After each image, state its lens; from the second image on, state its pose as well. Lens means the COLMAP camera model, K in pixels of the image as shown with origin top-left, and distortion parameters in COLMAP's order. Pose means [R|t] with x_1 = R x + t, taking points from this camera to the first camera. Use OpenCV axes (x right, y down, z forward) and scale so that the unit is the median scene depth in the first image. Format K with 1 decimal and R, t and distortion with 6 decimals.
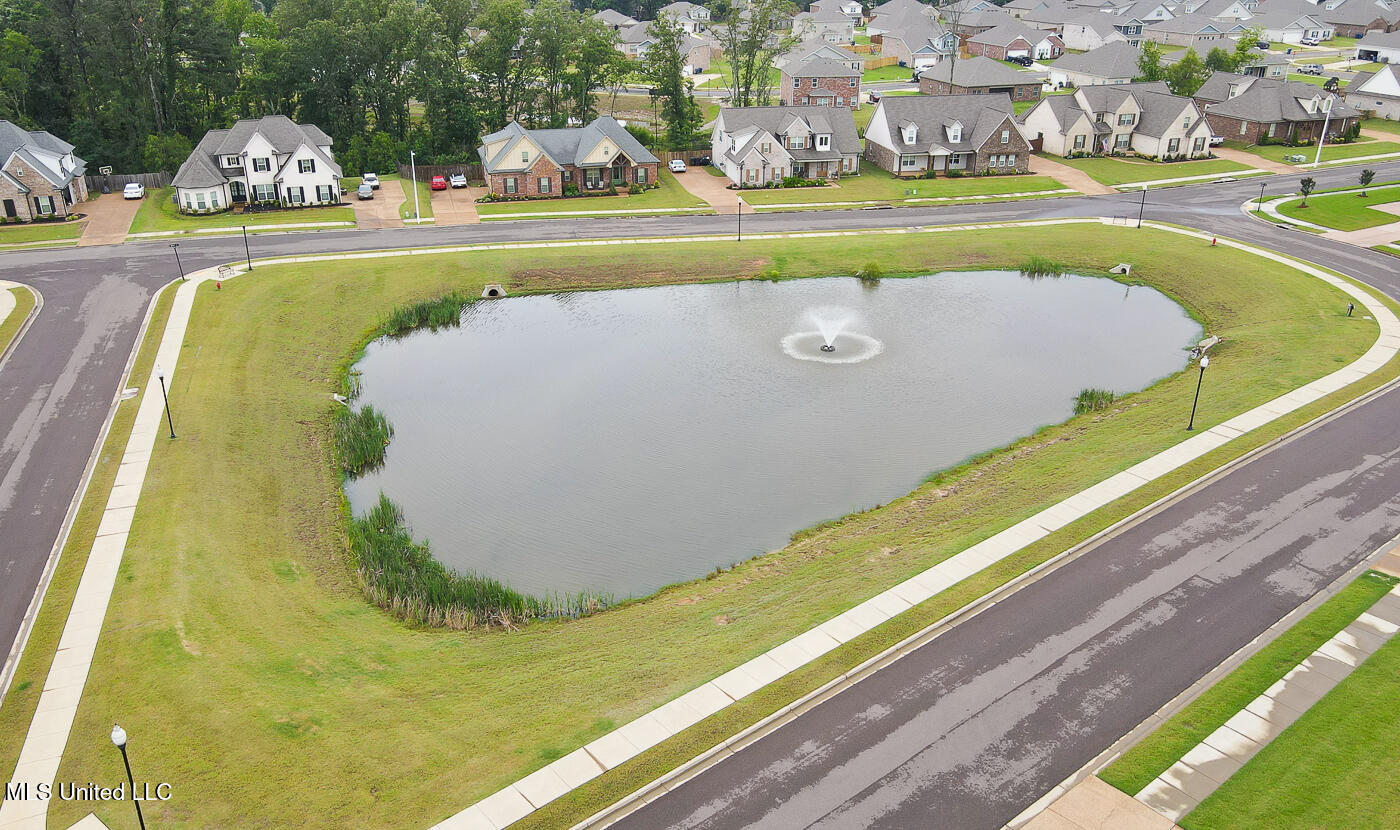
lens RADIAL K [[1054.9, 0, 654.1], [0, 1054.9, 408.6], [0, 0, 1]] dist [-0.012231, 0.032596]
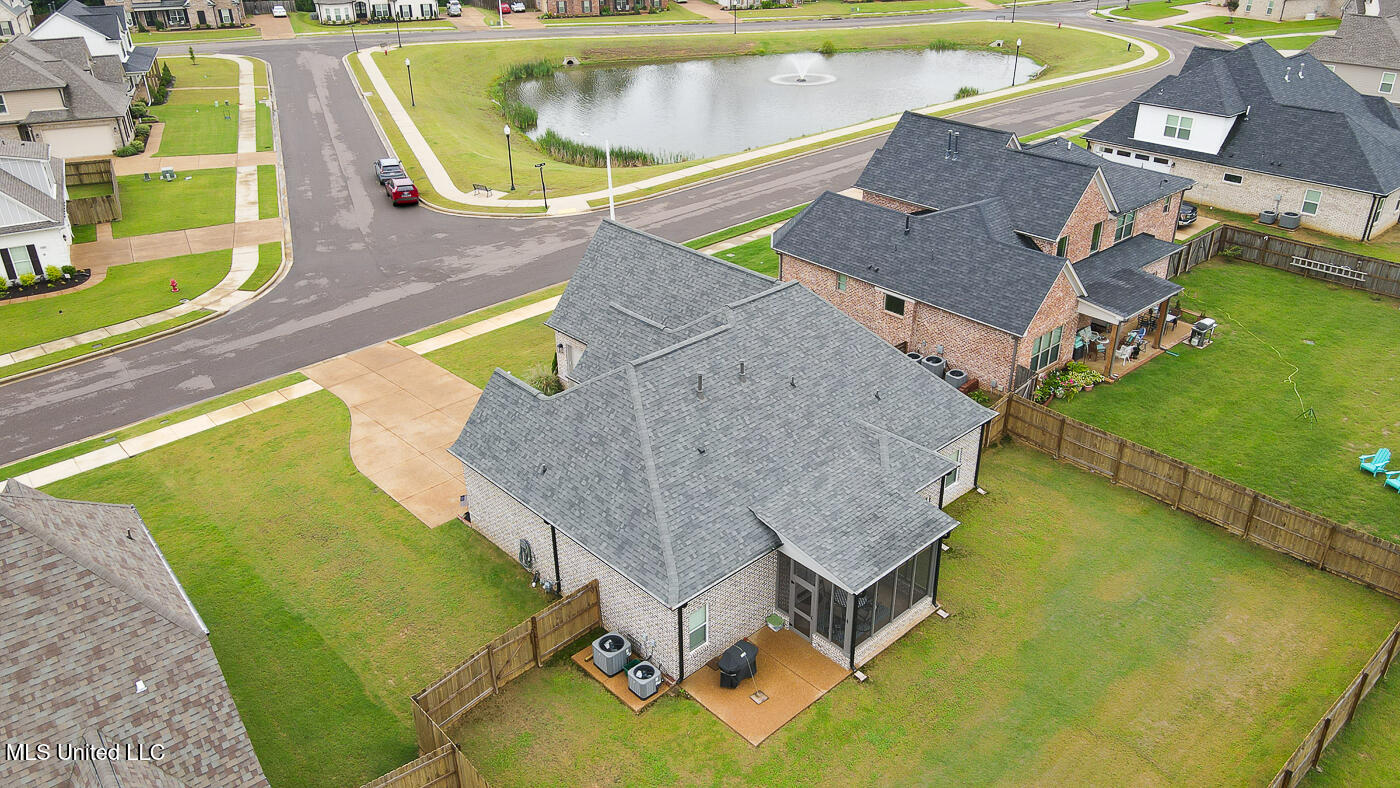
lens RADIAL K [[1028.3, 0, 700.0], [0, 1028.3, 394.0], [0, 0, 1]] dist [0.005485, 0.005229]
pose [[0.996478, -0.042634, 0.072213, -0.081453], [0.038253, 0.997404, 0.061005, 0.222275], [-0.074626, -0.058028, 0.995522, -0.373678]]
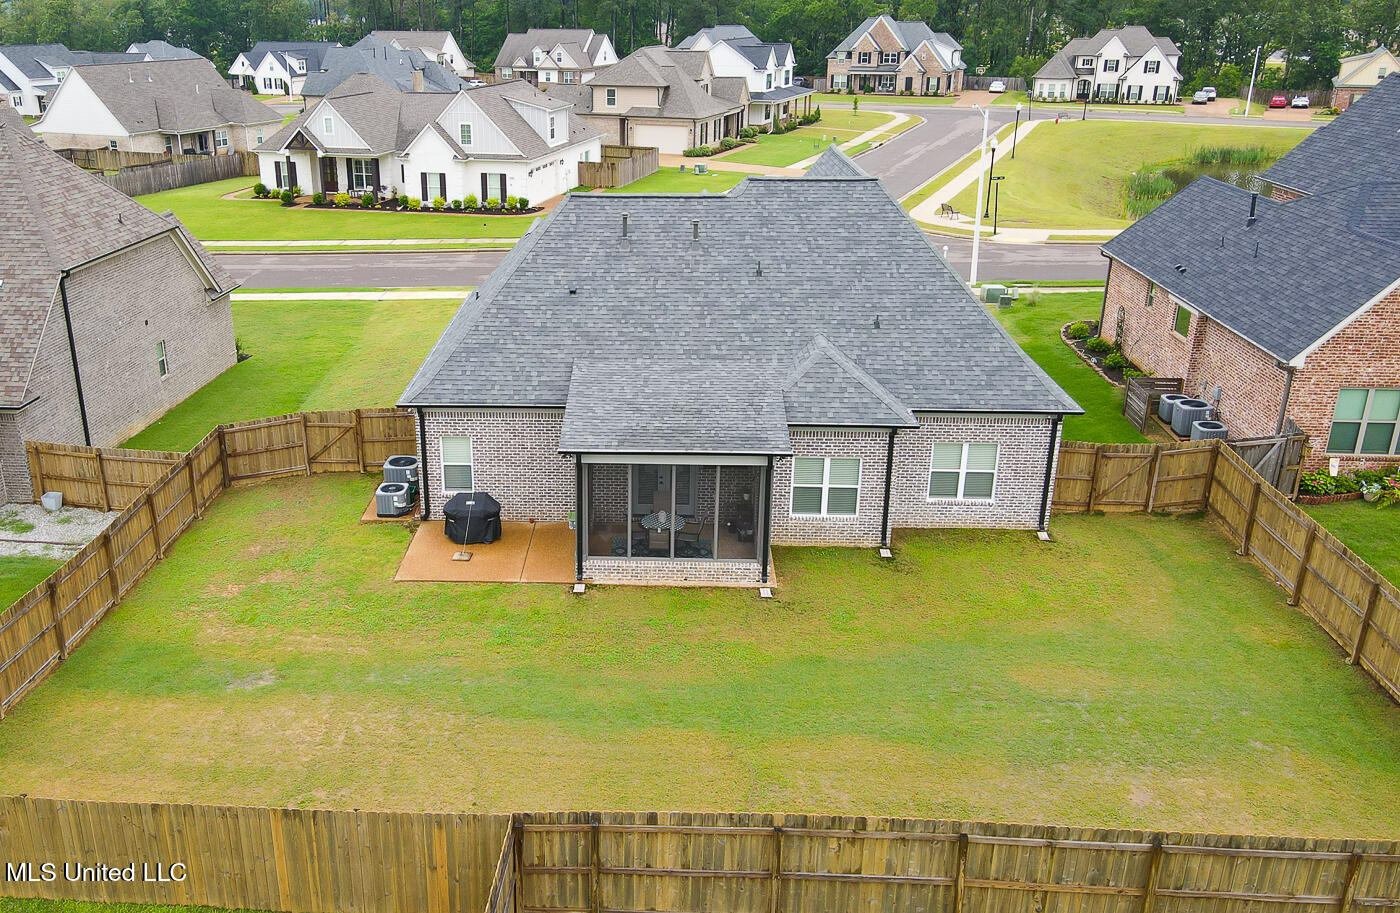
lens RADIAL K [[1190.7, 0, 615.5], [0, 1190.7, 457.7], [0, 0, 1]] dist [0.014433, 0.019898]
pose [[0.752177, 0.231990, -0.616774, 0.125813], [-0.267827, 0.962812, 0.035522, 0.280374], [0.602078, 0.138470, 0.786338, -0.294585]]
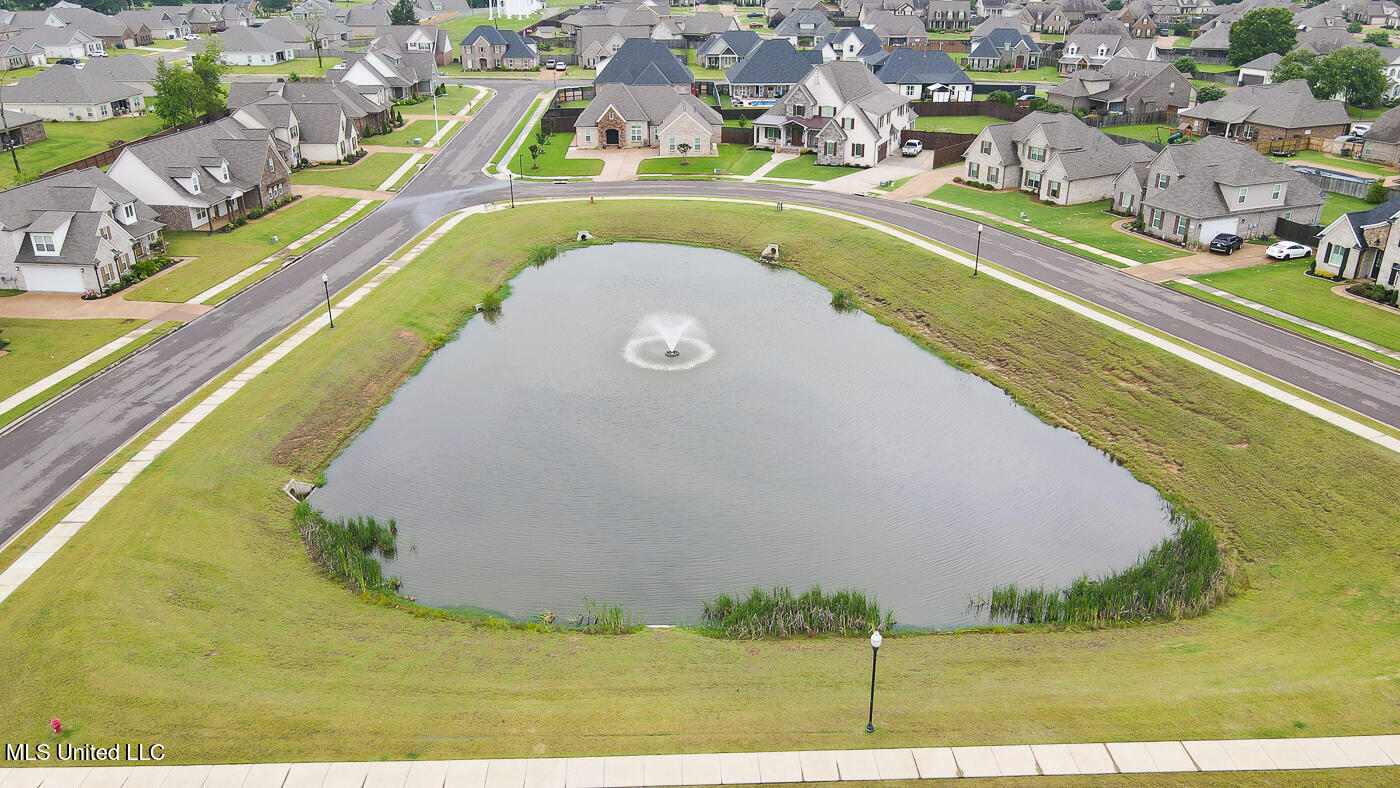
lens RADIAL K [[1028.3, 0, 700.0], [0, 1028.3, 394.0], [0, 0, 1]] dist [0.005485, 0.005229]
pose [[0.281979, -0.378693, 0.881521, -0.528774], [0.390841, 0.884451, 0.254931, -0.195123], [-0.876203, 0.272649, 0.397406, 0.432596]]
